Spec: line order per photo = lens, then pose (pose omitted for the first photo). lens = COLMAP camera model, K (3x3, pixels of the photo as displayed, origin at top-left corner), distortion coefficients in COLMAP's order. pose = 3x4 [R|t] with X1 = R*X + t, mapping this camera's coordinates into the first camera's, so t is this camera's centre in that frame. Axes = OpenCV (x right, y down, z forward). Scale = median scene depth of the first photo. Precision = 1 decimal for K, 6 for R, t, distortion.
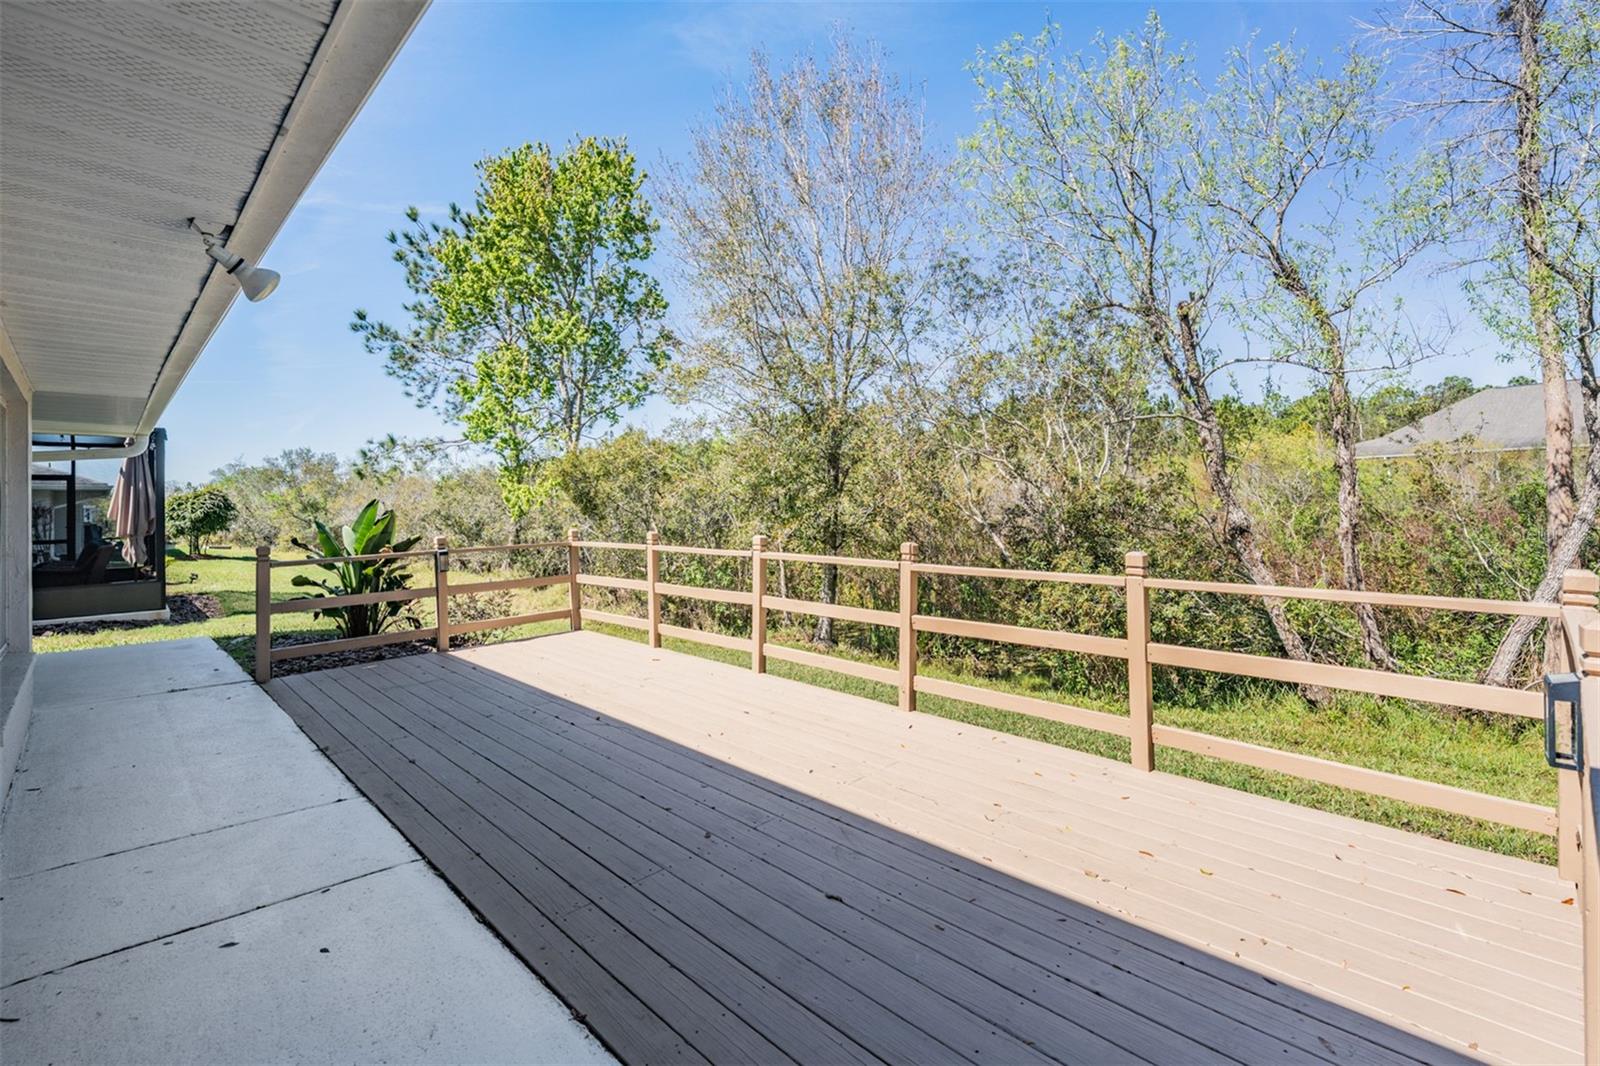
lens RADIAL K [[679.9, 0, 800.0], [0, 679.9, 514.5], [0, 0, 1]] dist [-0.003186, 0.000262]
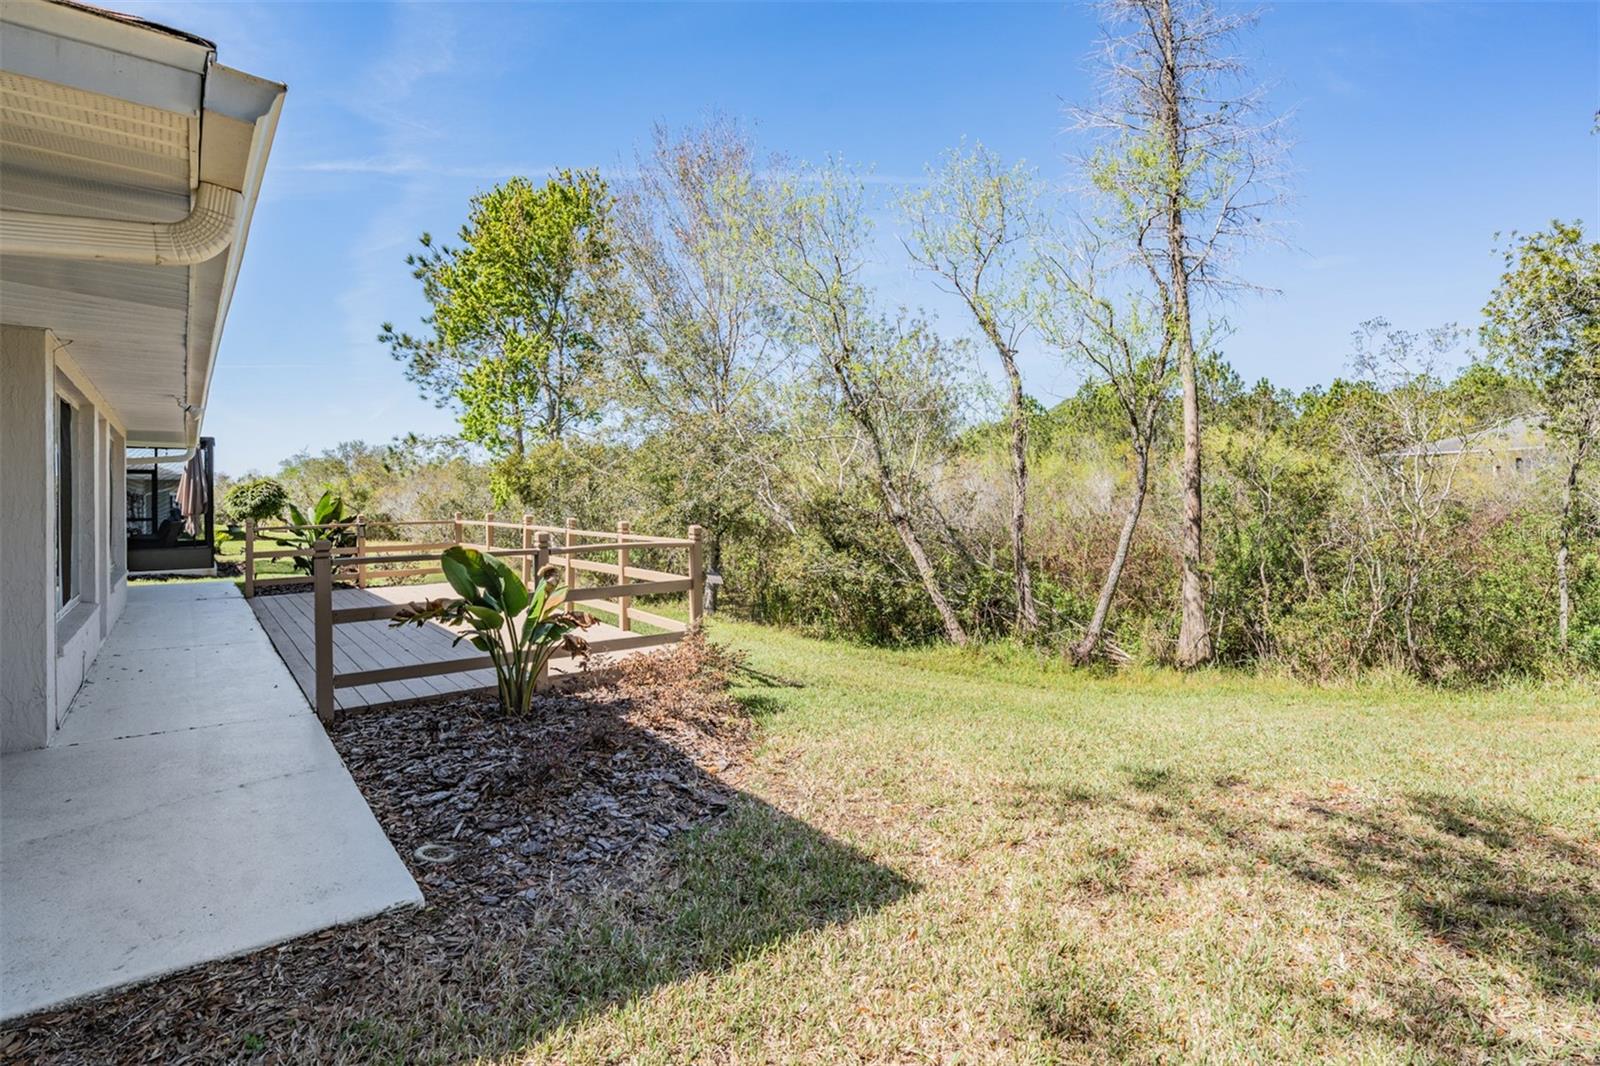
lens RADIAL K [[760.6, 0, 800.5], [0, 760.6, 519.2], [0, 0, 1]] dist [0.011314, -0.000113]
pose [[0.991484, 0.012701, -0.129609, 0.222994], [-0.010975, 0.999841, 0.014022, 0.002145], [0.129767, -0.012480, 0.991466, -0.194234]]
